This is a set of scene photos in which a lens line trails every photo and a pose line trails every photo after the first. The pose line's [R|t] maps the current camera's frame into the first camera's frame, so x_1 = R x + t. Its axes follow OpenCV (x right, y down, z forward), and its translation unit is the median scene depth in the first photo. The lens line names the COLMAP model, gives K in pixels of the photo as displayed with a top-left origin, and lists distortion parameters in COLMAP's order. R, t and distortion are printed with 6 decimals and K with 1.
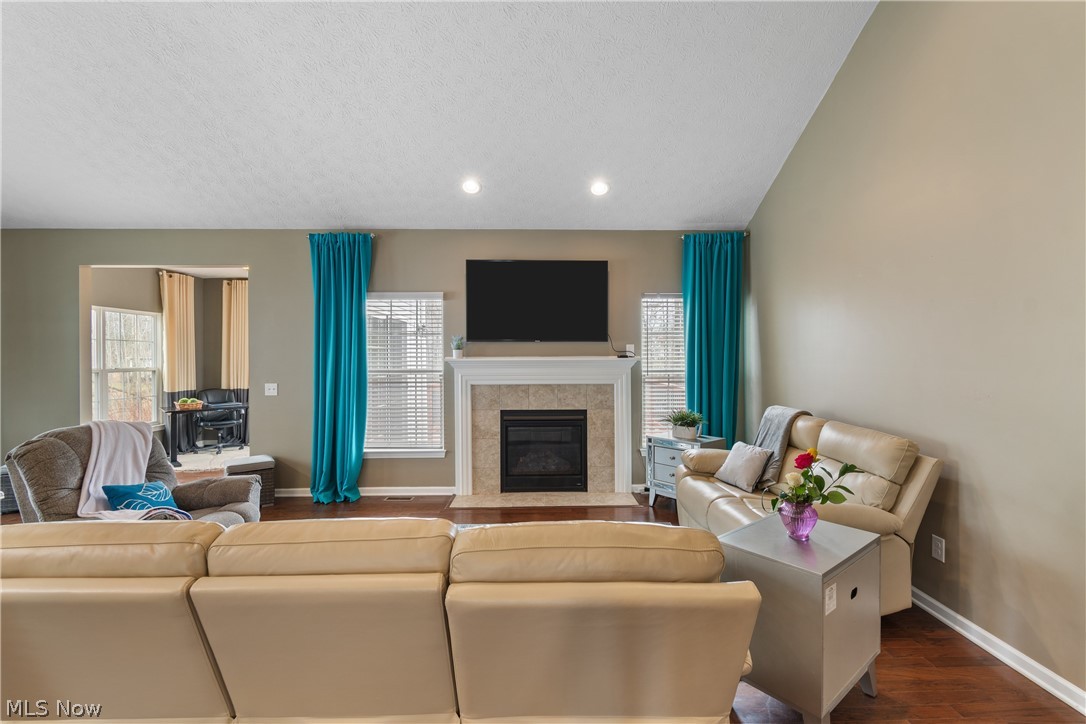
lens RADIAL K [[487.9, 0, 548.1], [0, 487.9, 356.2], [0, 0, 1]] dist [0.005070, -0.003573]
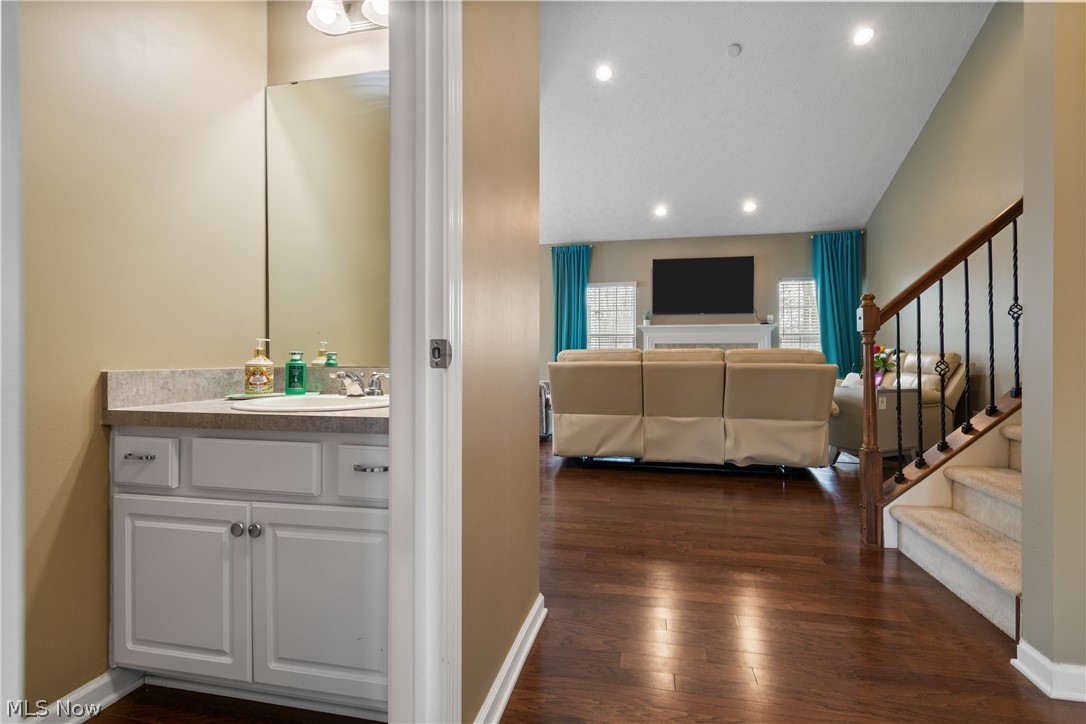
lens RADIAL K [[487.9, 0, 549.0], [0, 487.9, 360.0], [0, 0, 1]] dist [0.005070, -0.003573]
pose [[0.975002, 0.005650, -0.222125, -0.143378], [-0.004405, 0.999972, 0.006099, 0.101847], [0.222153, -0.004968, 0.974999, -0.525648]]
